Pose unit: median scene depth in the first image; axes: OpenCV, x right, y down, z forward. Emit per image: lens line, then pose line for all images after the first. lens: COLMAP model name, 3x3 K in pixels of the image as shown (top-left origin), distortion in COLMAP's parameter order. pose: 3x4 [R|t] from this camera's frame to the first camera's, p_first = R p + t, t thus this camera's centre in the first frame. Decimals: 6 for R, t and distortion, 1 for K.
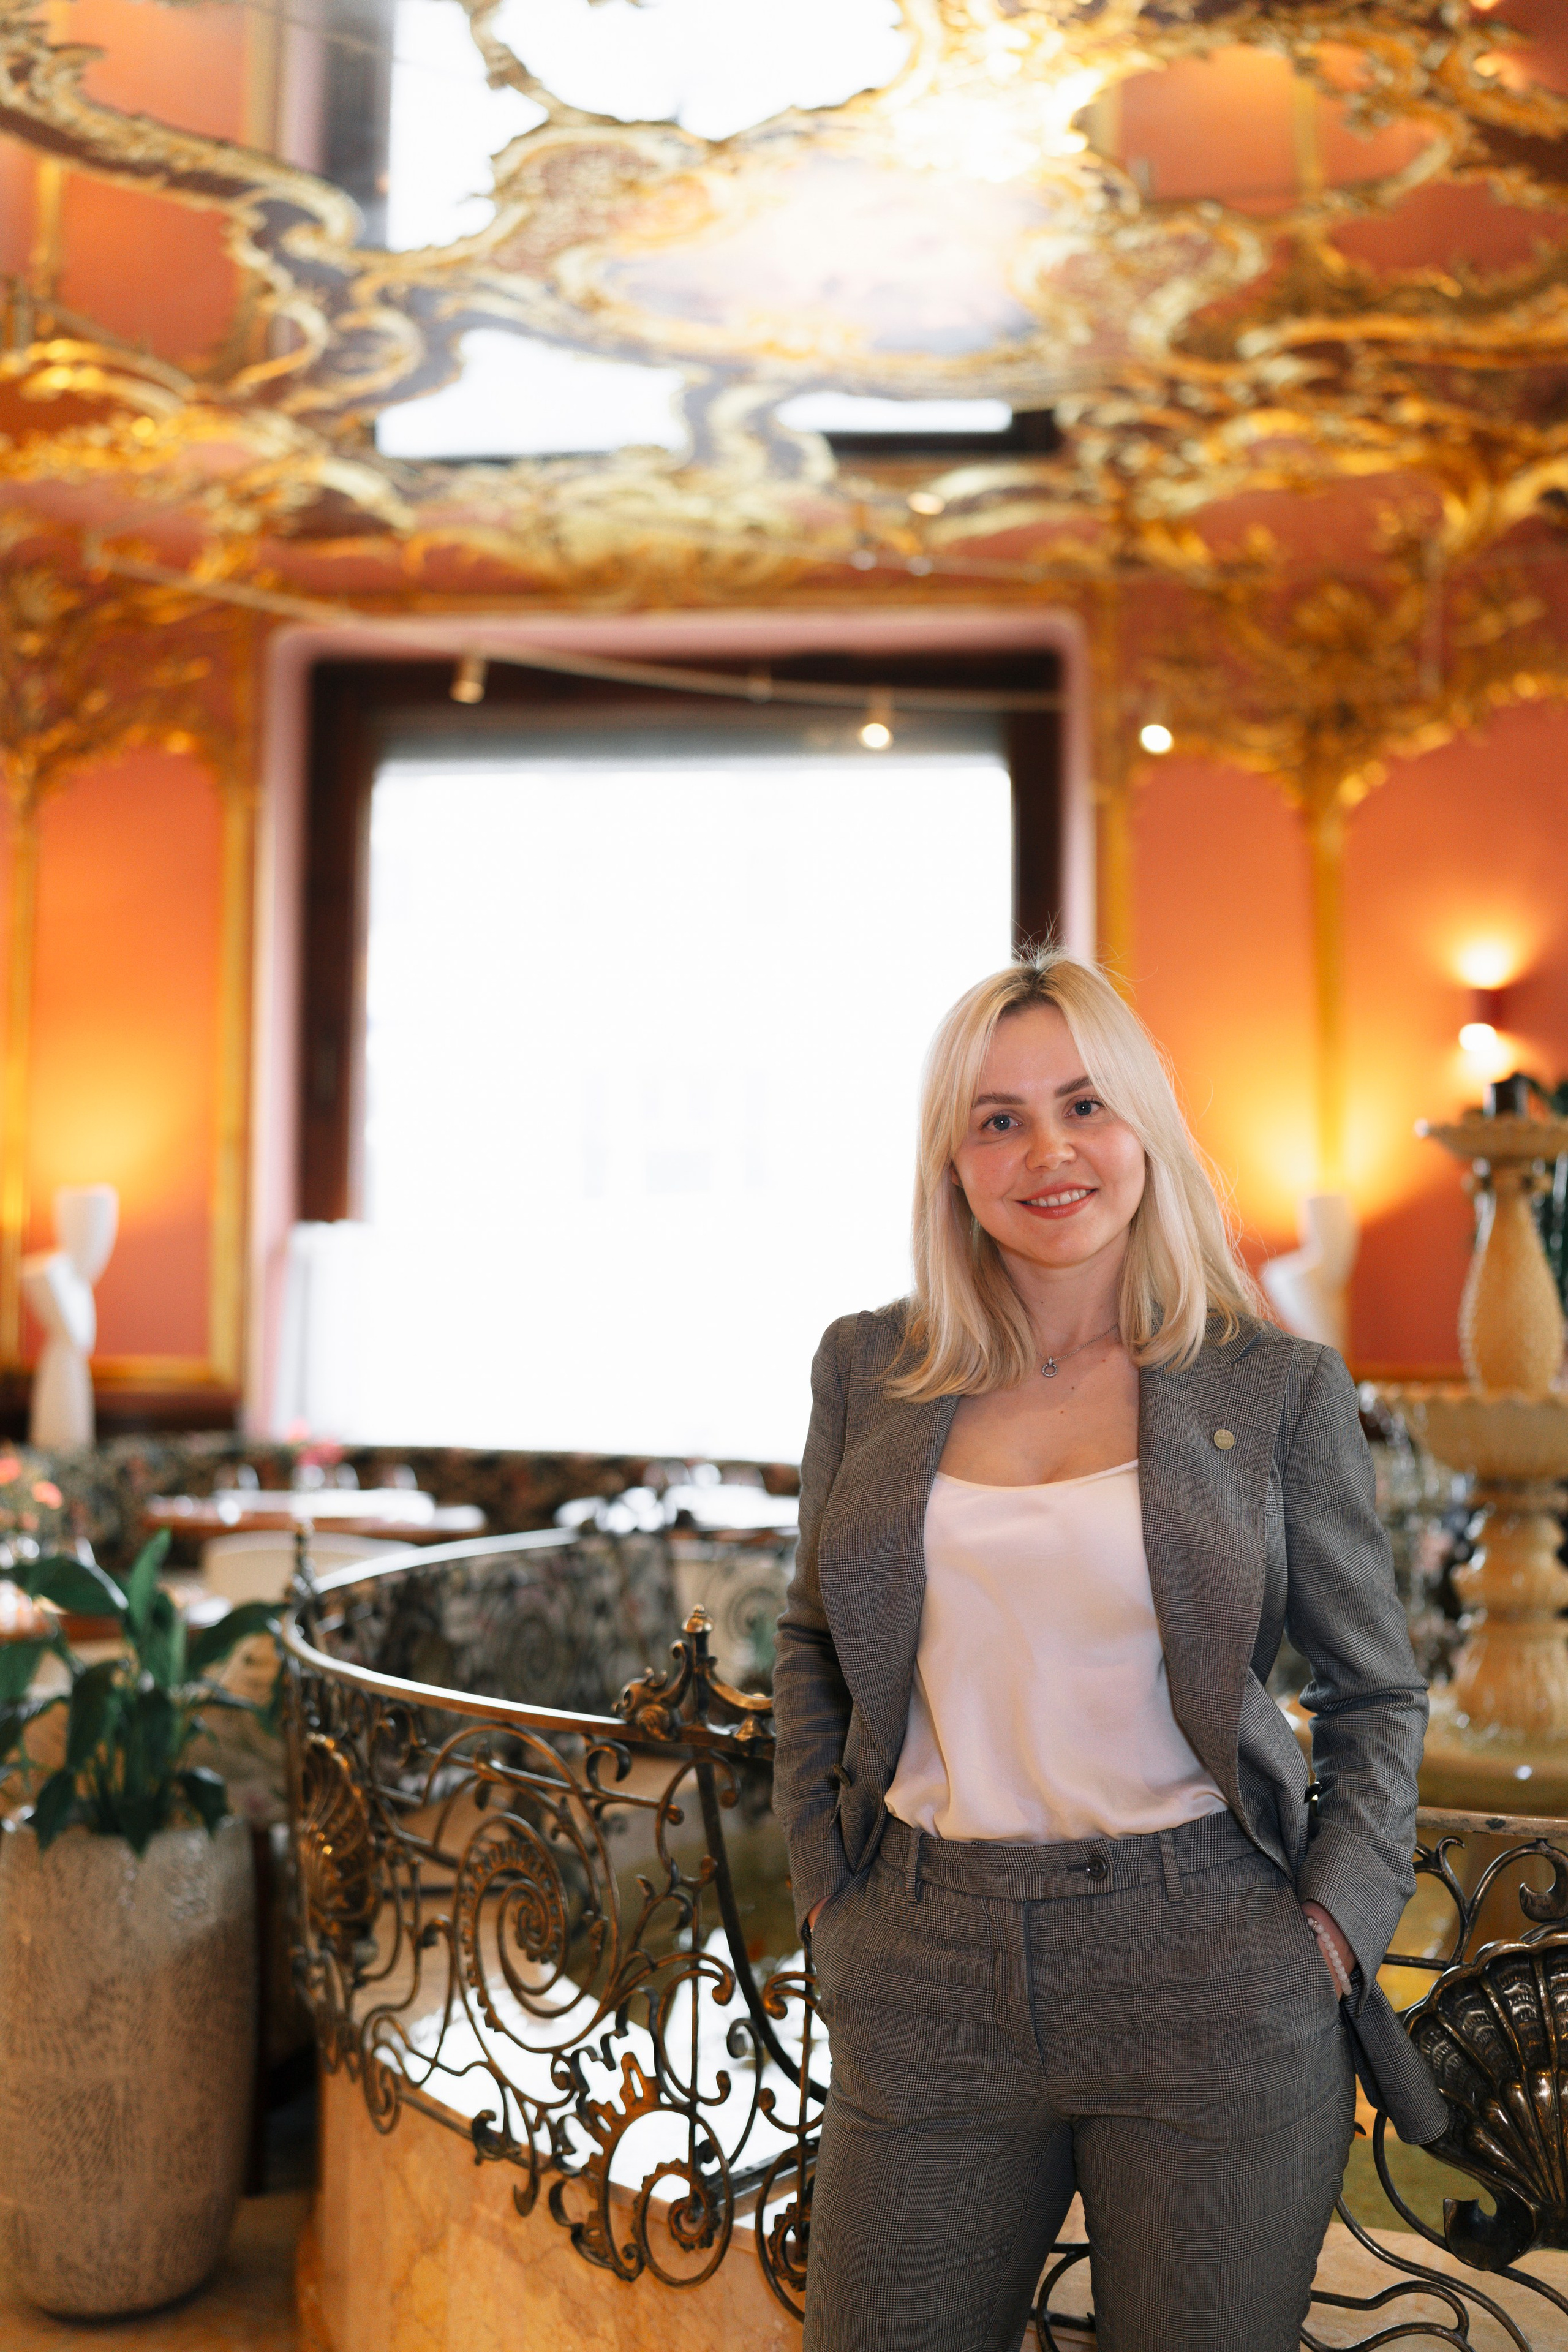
lens RADIAL K [[2393.0, 0, 763.8], [0, 2393.0, 1164.3], [0, 0, 1]] dist [0.005279, 0.000000]
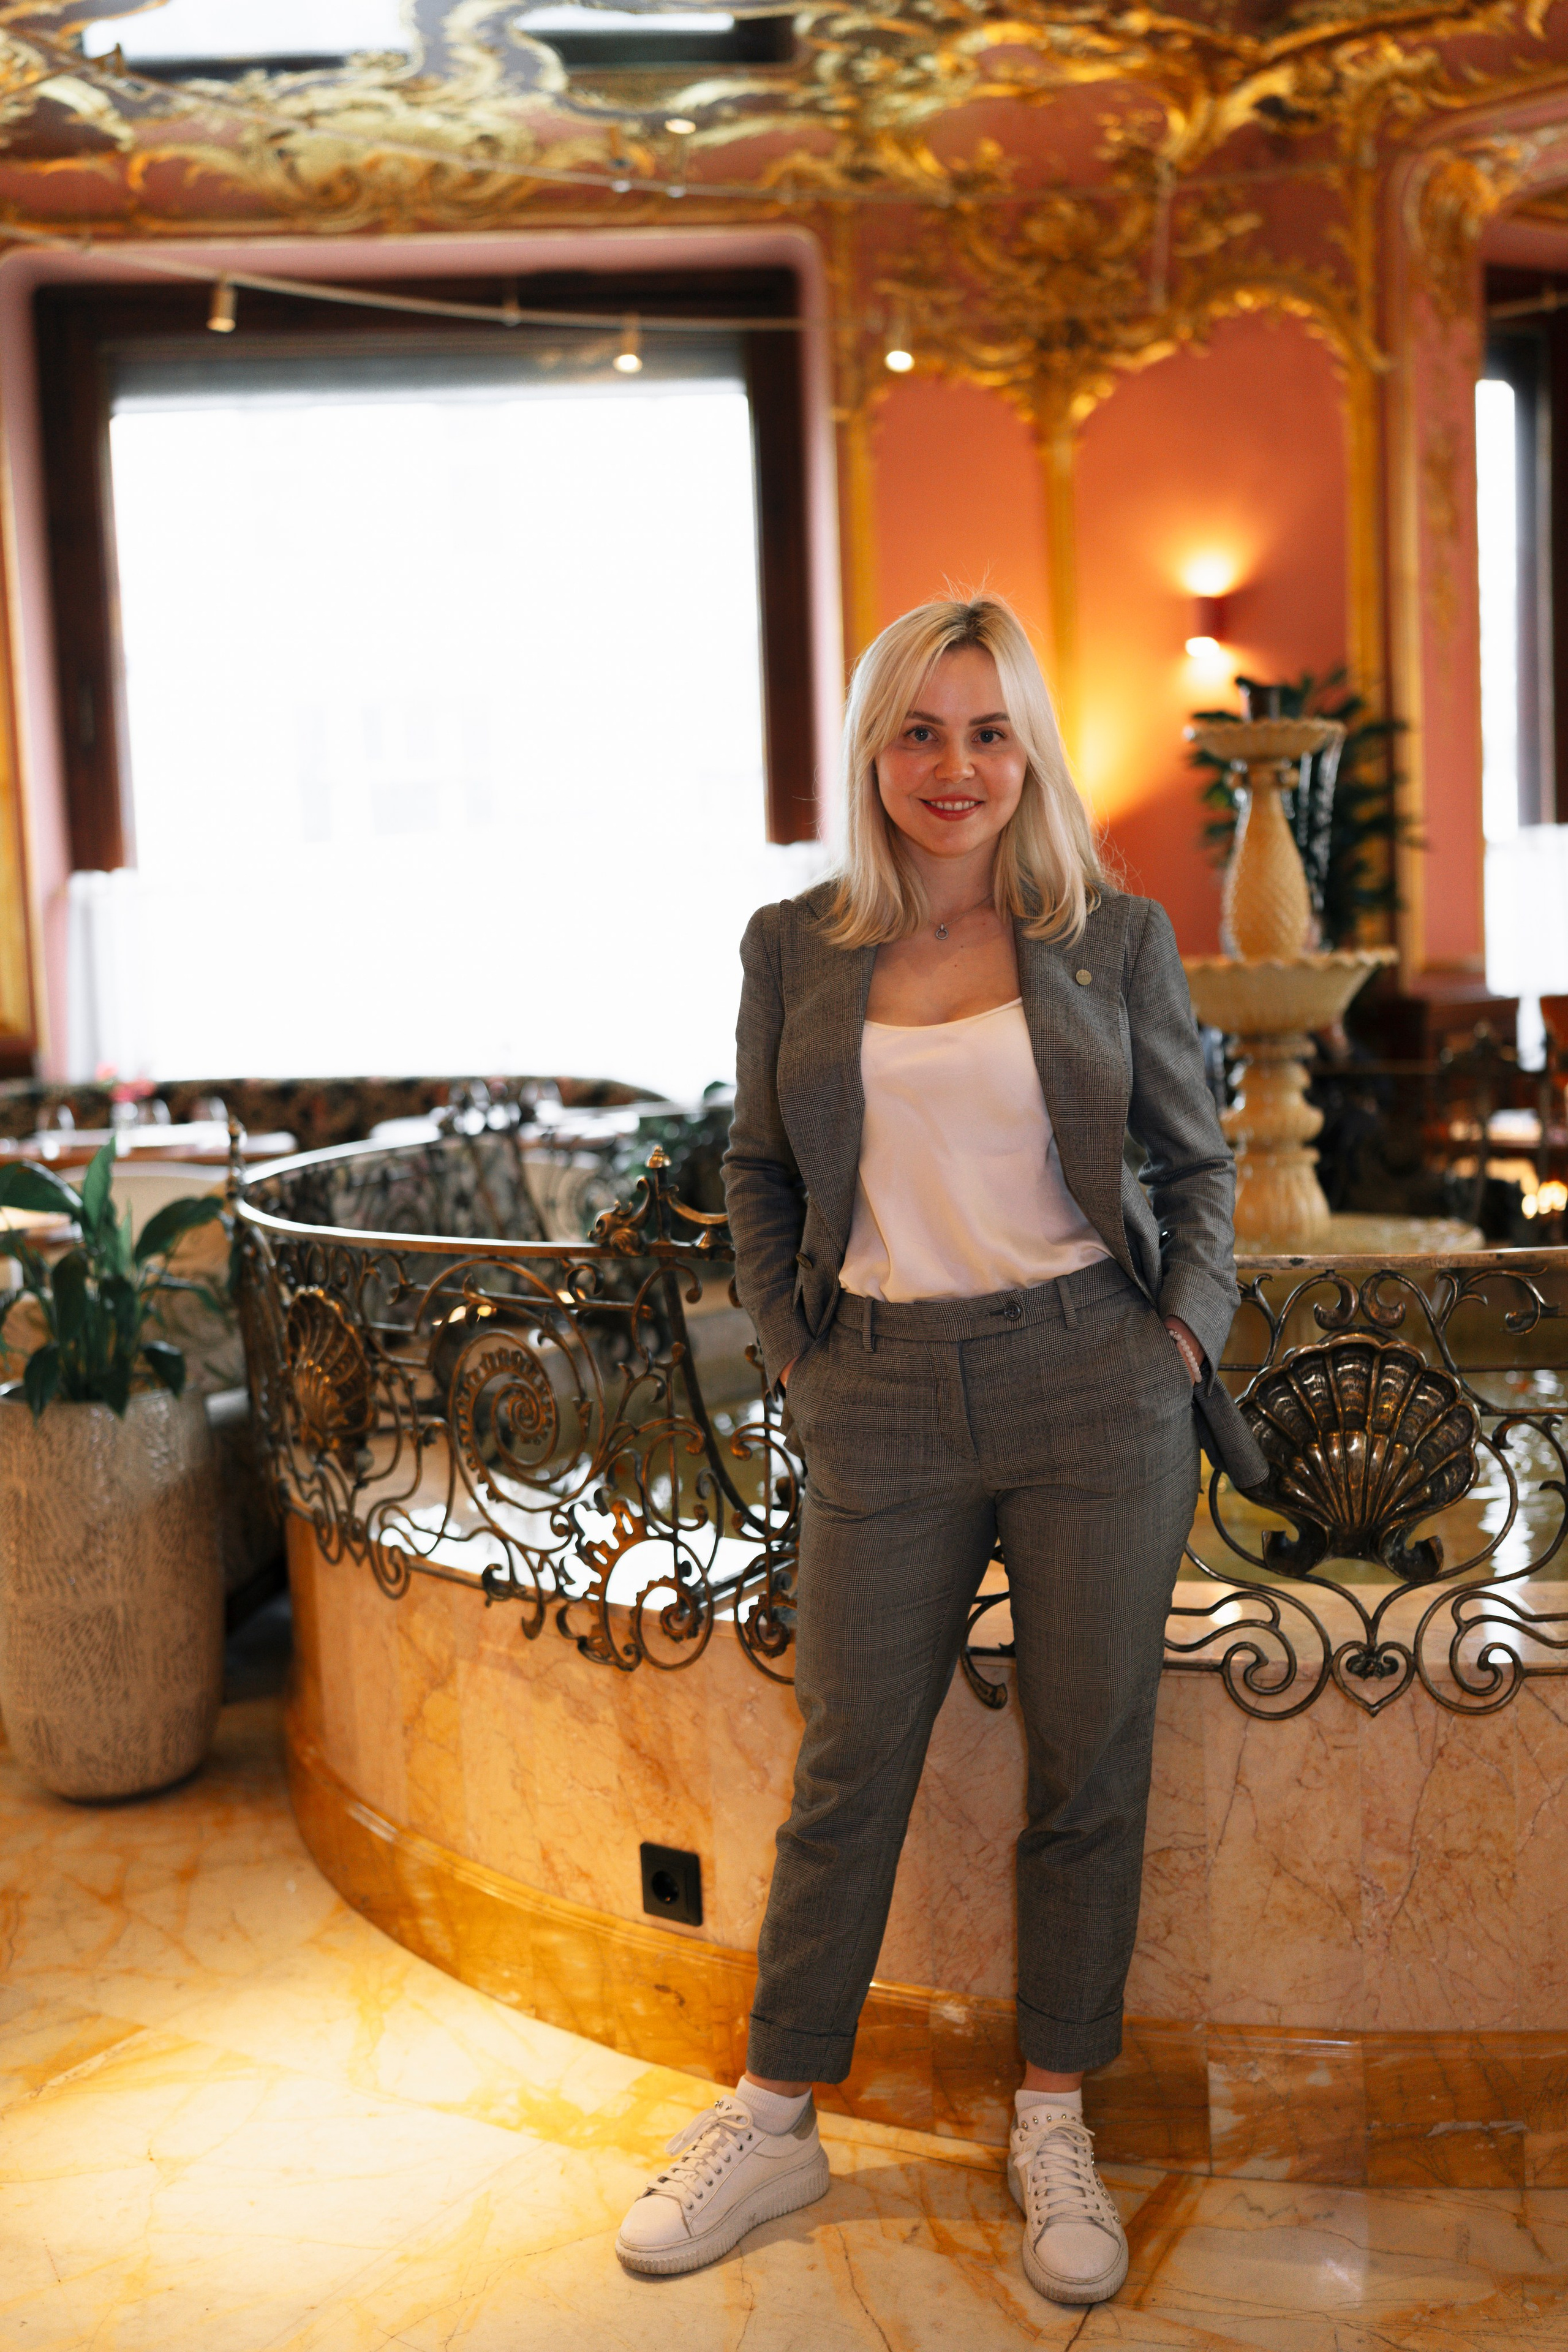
lens RADIAL K [[2393.0, 0, 776.7], [0, 2393.0, 1212.3], [0, 0, 1]] dist [0.005279, 0.000000]
pose [[0.990924, -0.059309, 0.120634, -0.036578], [0.037634, 0.983920, 0.174602, 0.001591], [-0.129050, -0.168477, 0.977221, -0.066973]]
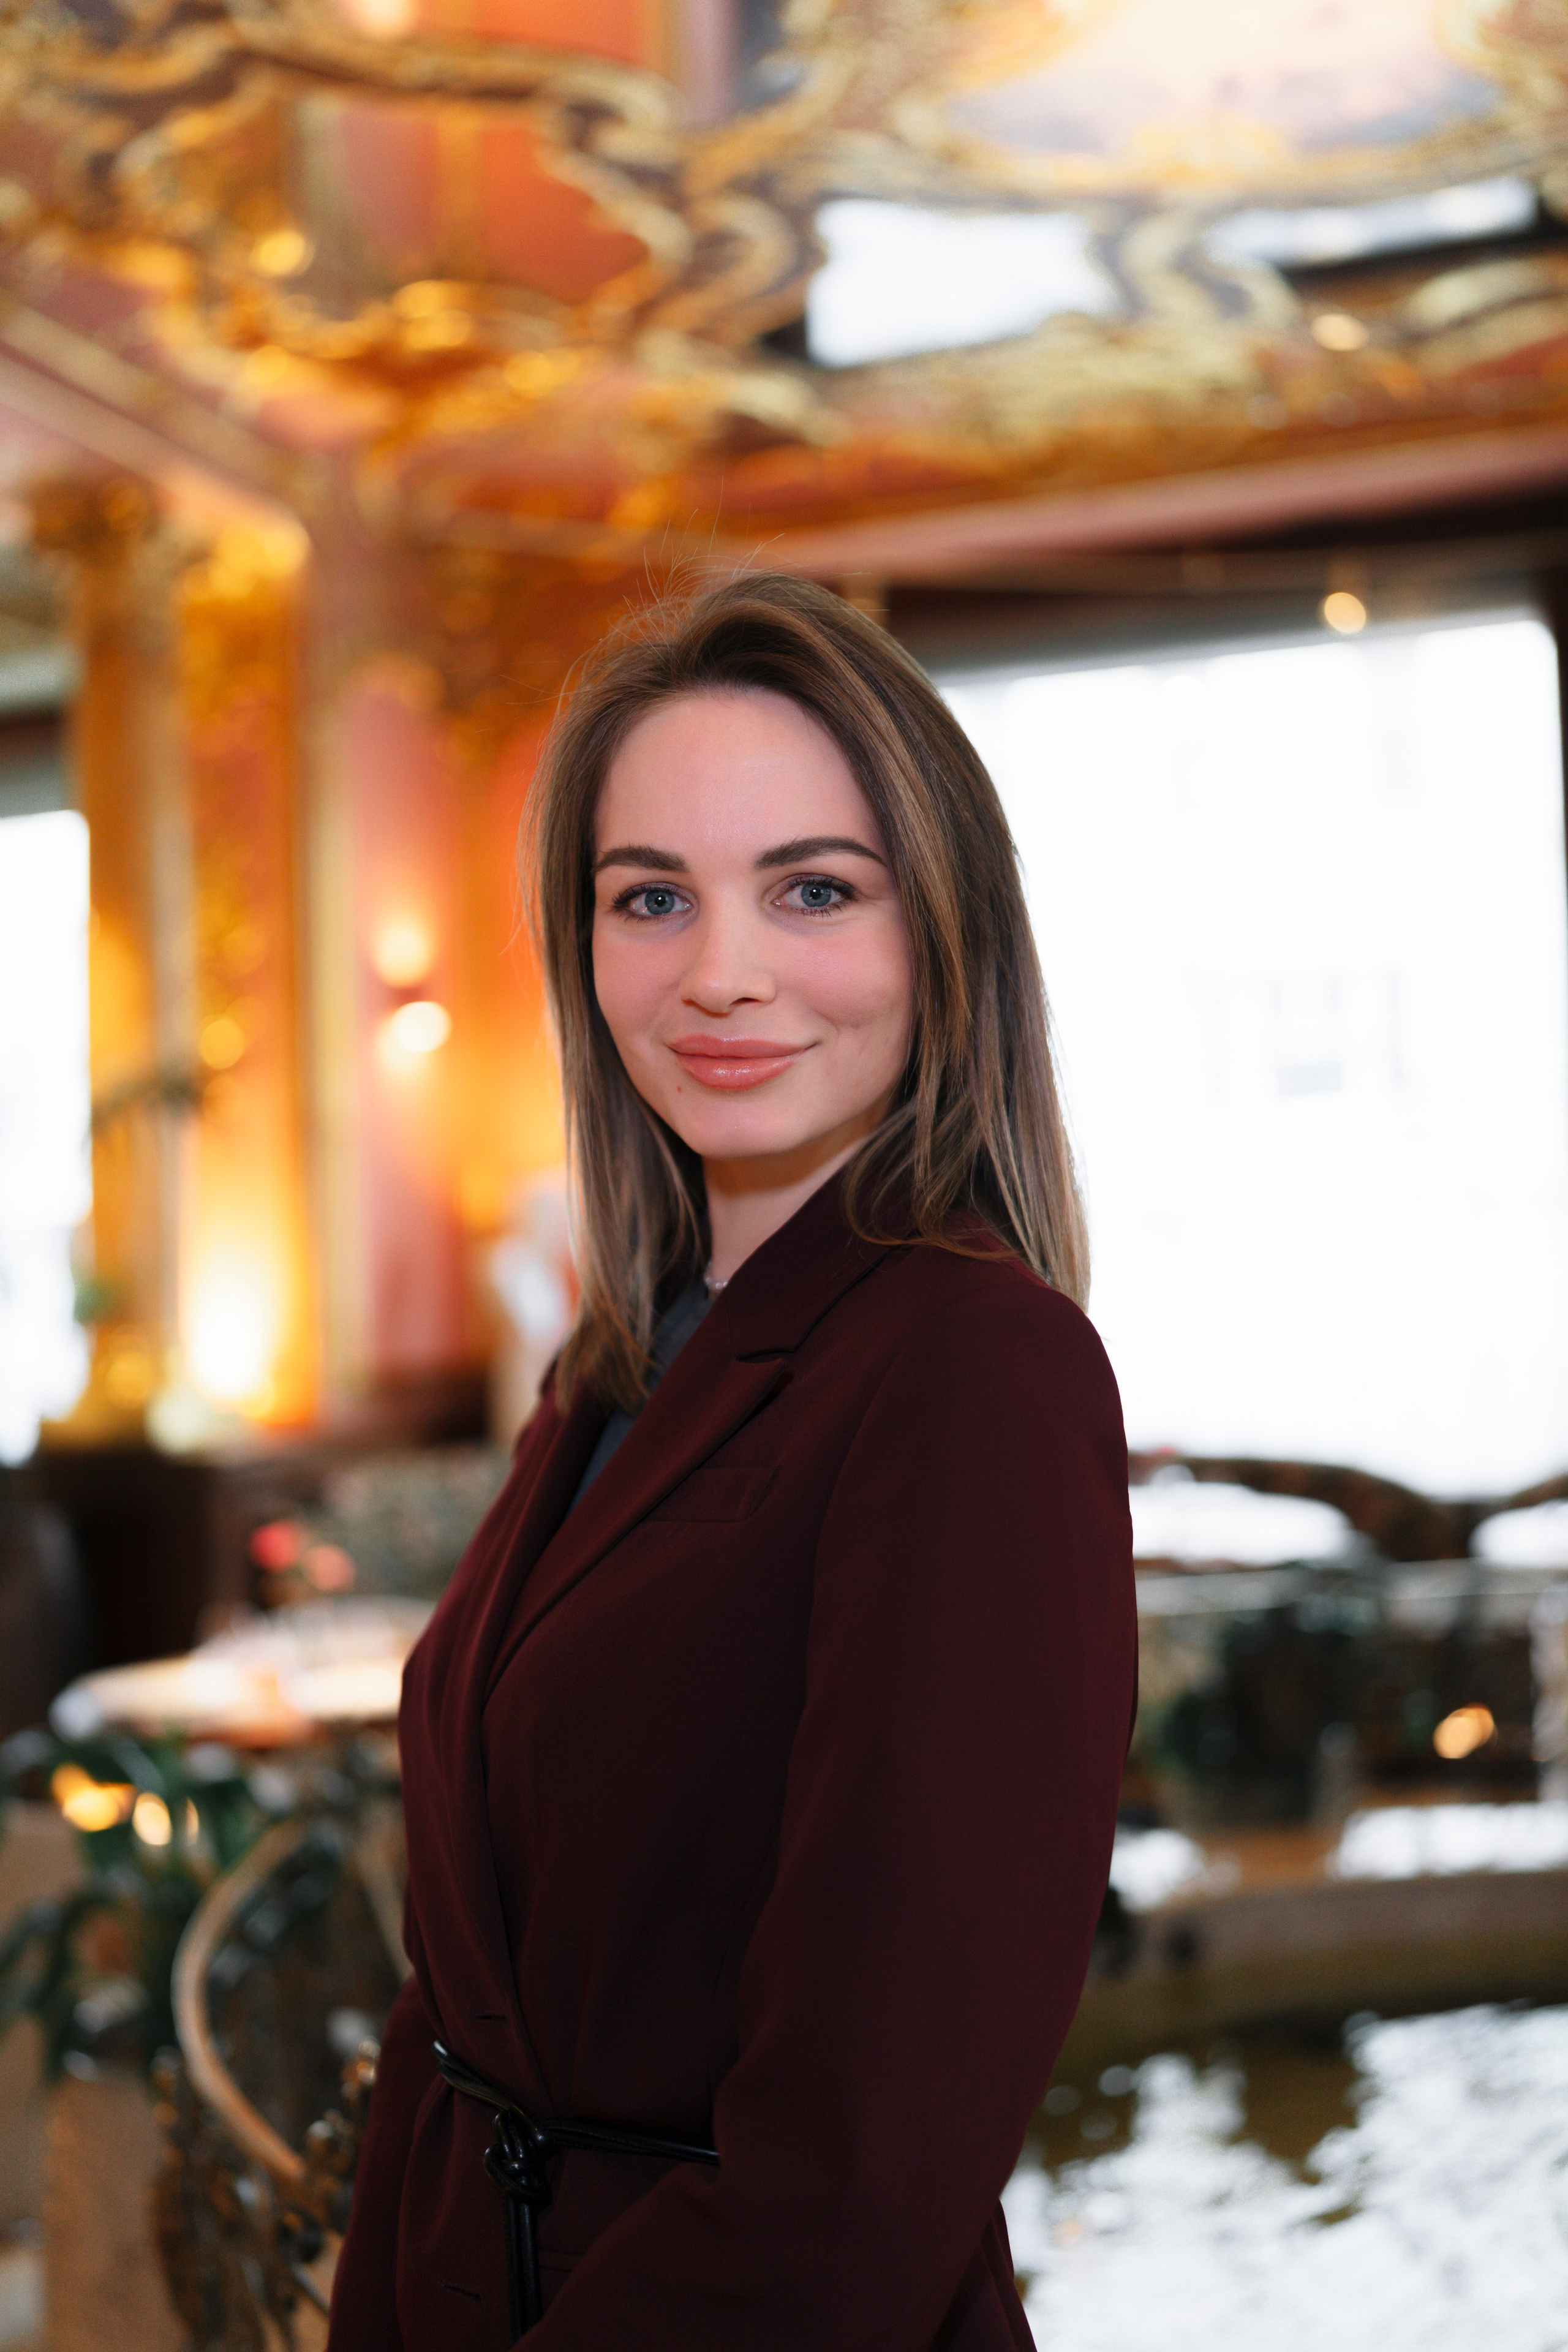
lens RADIAL K [[2393.0, 0, 777.0], [0, 2393.0, 1171.3], [0, 0, 1]] dist [0.005279, 0.000000]
pose [[0.956920, -0.045574, -0.286753, 0.093571], [0.059424, 0.997440, 0.039780, -0.027932], [0.284206, -0.055106, 0.957178, 0.120989]]
